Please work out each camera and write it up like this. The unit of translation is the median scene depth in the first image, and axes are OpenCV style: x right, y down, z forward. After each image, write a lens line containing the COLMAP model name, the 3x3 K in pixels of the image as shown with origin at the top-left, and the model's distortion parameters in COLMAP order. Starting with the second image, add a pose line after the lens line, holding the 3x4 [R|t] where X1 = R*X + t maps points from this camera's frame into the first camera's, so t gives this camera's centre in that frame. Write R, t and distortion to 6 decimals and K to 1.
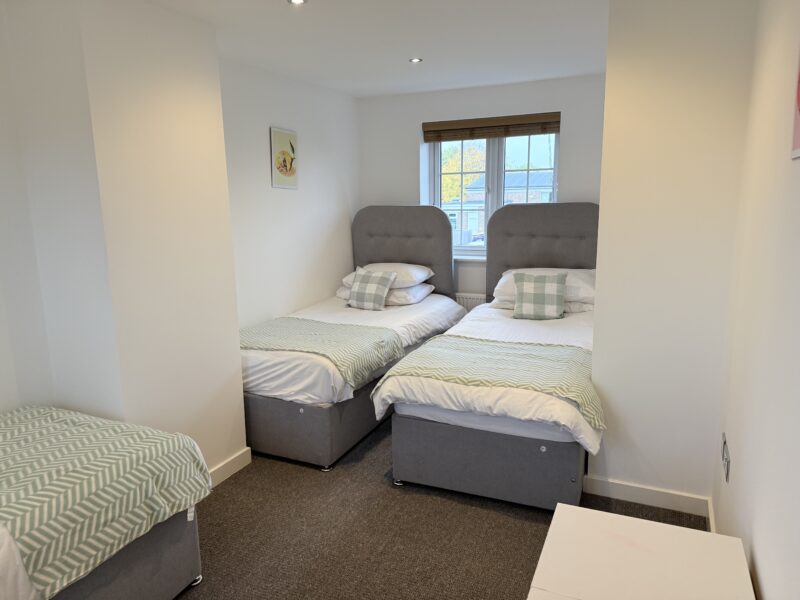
lens RADIAL K [[555.1, 0, 400.0], [0, 555.1, 300.0], [0, 0, 1]] dist [0.083444, -0.085546]
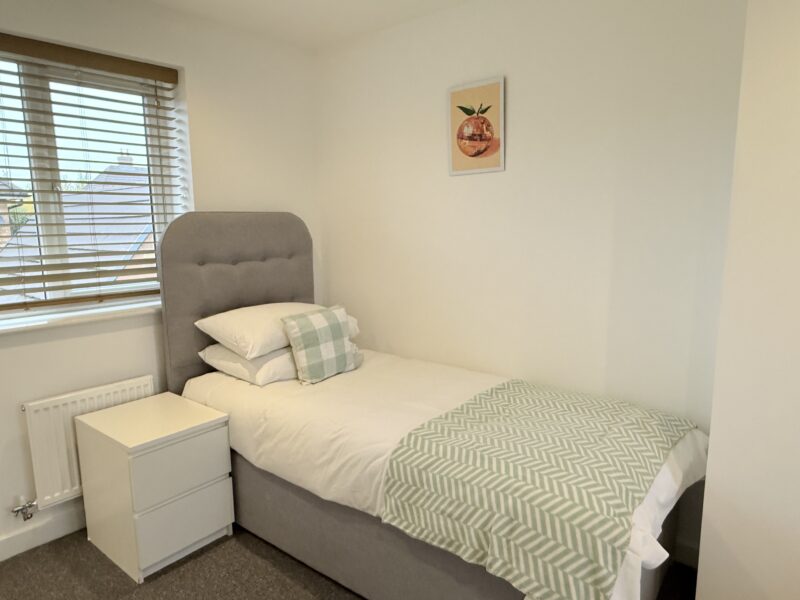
lens RADIAL K [[542.9, 0, 400.0], [0, 542.9, 300.0], [0, 0, 1]] dist [-0.001182, -0.000270]
pose [[-0.273509, 0.168046, -0.947076, 0.167268], [-0.165176, 0.961788, 0.218358, -0.073522], [0.947581, 0.216157, -0.235301, 0.610485]]
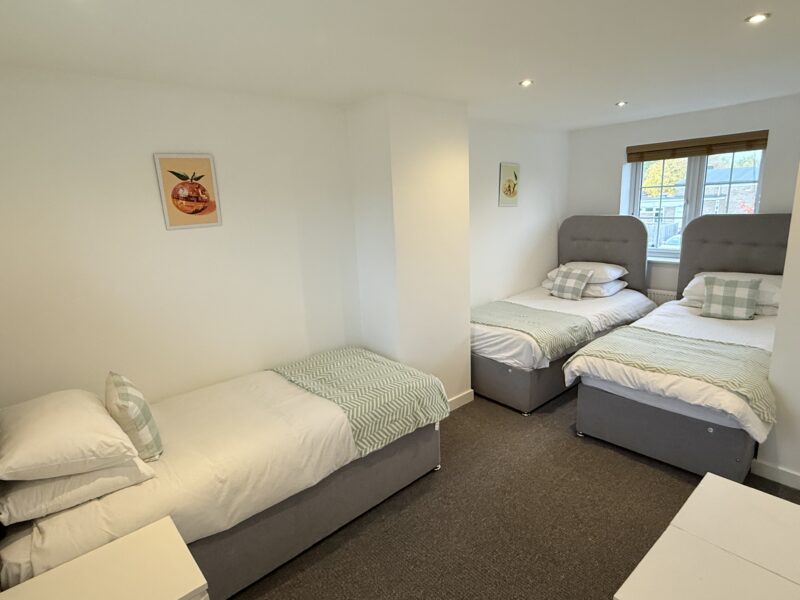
lens RADIAL K [[436.0, 0, 400.0], [0, 436.0, 300.0], [0, 0, 1]] dist [0.001604, -0.001377]
pose [[0.907024, 0.070327, -0.415165, 0.014999], [-0.049387, 0.996917, 0.060978, -0.031509], [0.418174, -0.034805, 0.907700, -0.101763]]
